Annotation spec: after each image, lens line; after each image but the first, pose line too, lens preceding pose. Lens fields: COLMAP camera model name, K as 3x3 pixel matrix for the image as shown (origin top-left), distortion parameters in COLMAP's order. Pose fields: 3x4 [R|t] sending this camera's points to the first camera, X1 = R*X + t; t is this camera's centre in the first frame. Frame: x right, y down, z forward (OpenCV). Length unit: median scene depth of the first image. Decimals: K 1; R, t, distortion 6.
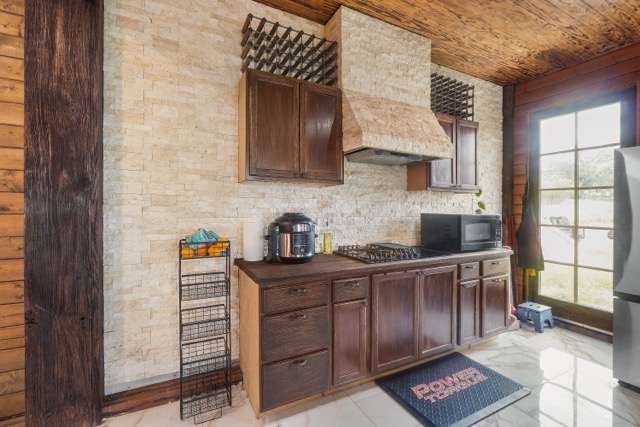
lens RADIAL K [[288.3, 0, 330.3], [0, 288.3, 209.5], [0, 0, 1]] dist [-0.009521, 0.001074]
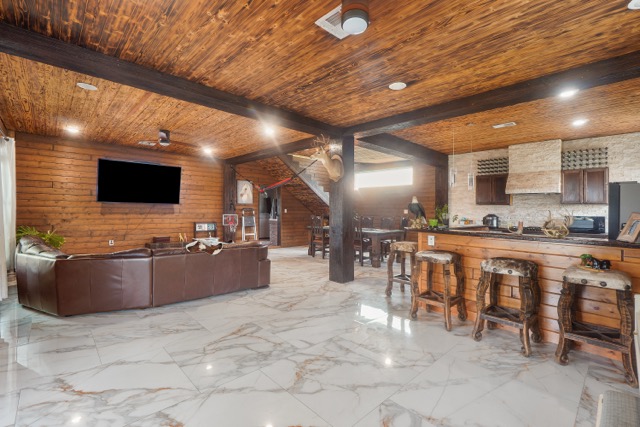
lens RADIAL K [[288.3, 0, 321.3], [0, 288.3, 212.5], [0, 0, 1]] dist [-0.009521, 0.001074]
pose [[0.264358, 0.000274, -0.964425, 2.809944], [-0.016268, 0.999859, -0.004175, 0.042116], [0.964287, 0.016793, 0.264325, -1.953859]]
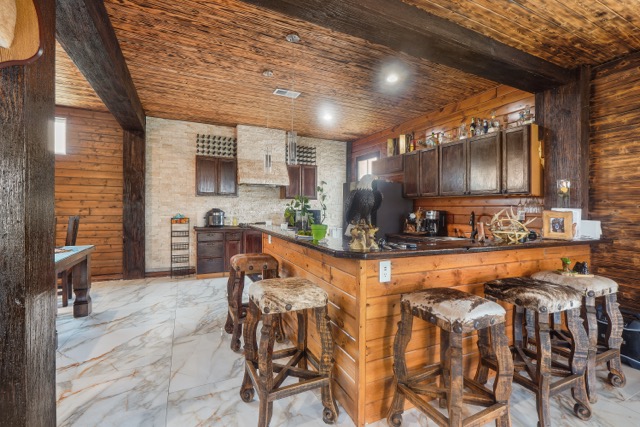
lens RADIAL K [[288.3, 0, 324.7], [0, 288.3, 208.0], [0, 0, 1]] dist [-0.009521, 0.001074]
pose [[0.999218, 0.002787, -0.039451, 1.023733], [-0.002923, 0.999990, -0.003396, 0.013494], [0.039441, 0.003509, 0.999216, -1.655970]]
